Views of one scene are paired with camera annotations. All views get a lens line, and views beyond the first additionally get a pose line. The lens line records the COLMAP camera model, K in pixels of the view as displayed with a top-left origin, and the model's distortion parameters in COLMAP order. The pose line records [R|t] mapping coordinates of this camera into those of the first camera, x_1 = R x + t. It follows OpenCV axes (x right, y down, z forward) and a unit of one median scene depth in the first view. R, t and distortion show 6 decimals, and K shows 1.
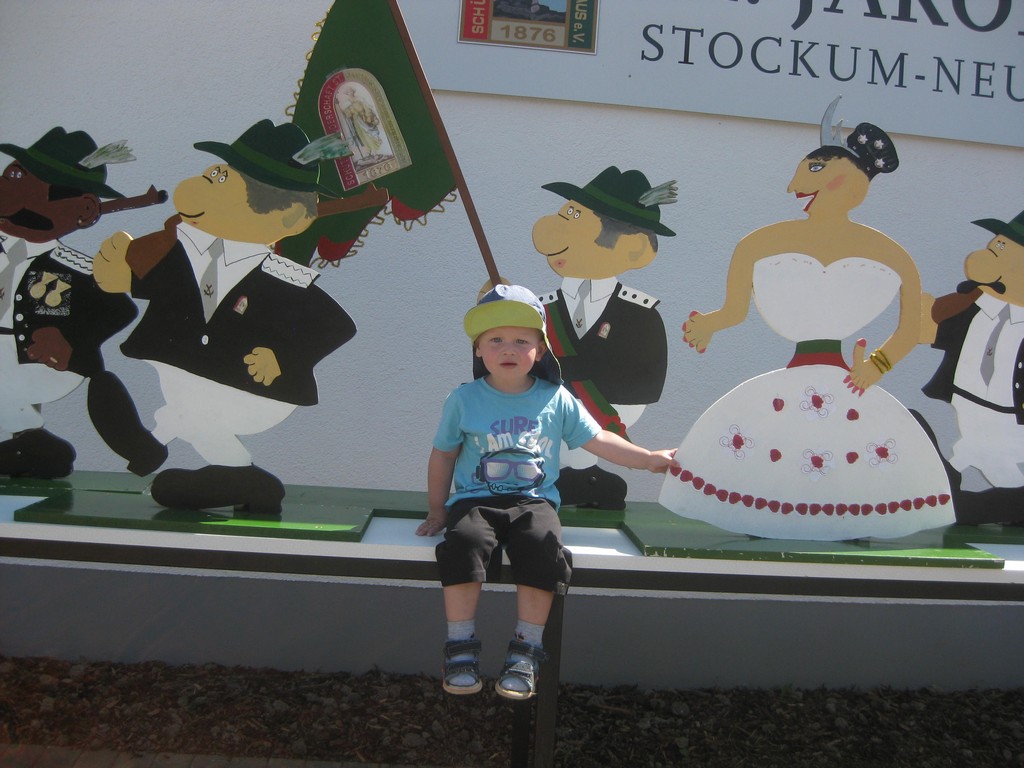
lens RADIAL K [[1116.3, 0, 512.0], [0, 1116.3, 384.0], [0, 0, 1]] dist [-0.209109, 0.167968]
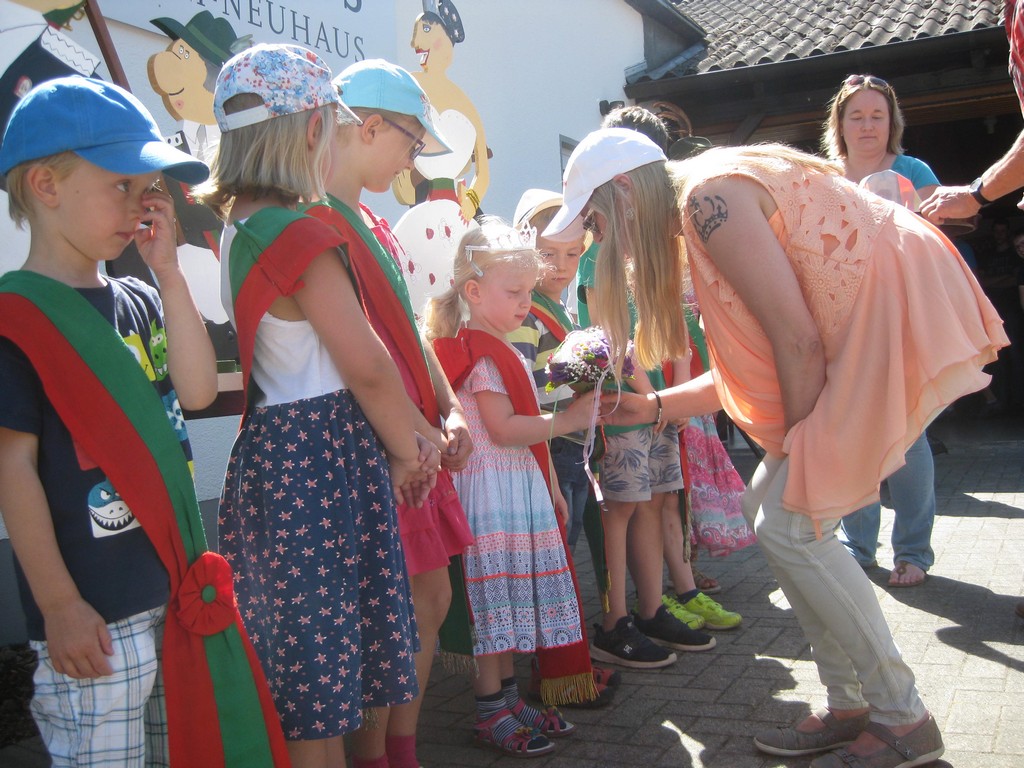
lens RADIAL K [[1116.3, 0, 512.0], [0, 1116.3, 384.0], [0, 0, 1]] dist [-0.209109, 0.167968]
pose [[0.501711, -0.103402, 0.858833, -0.440380], [0.119471, 0.991598, 0.049595, 0.078412], [-0.856745, 0.077724, 0.509849, 0.234730]]
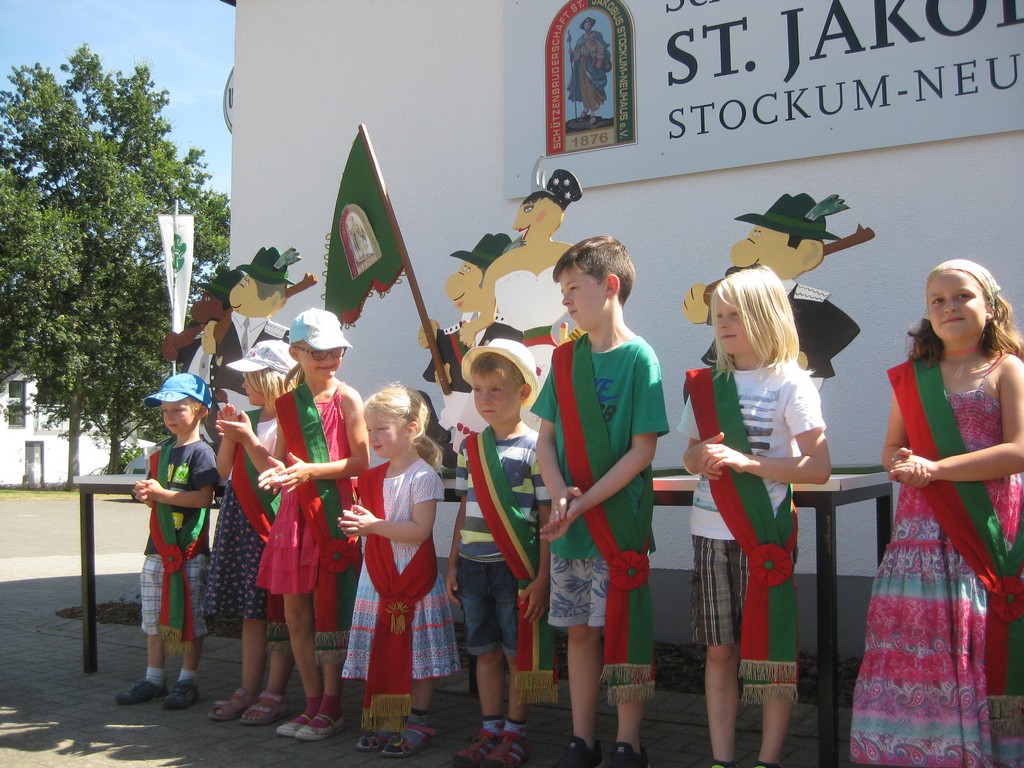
lens RADIAL K [[1116.3, 0, 512.0], [0, 1116.3, 384.0], [0, 0, 1]] dist [-0.209109, 0.167968]
pose [[0.801209, -0.106845, -0.588769, 0.693494], [0.043234, 0.991695, -0.121131, 0.129794], [0.596821, 0.071596, 0.799174, -0.101823]]
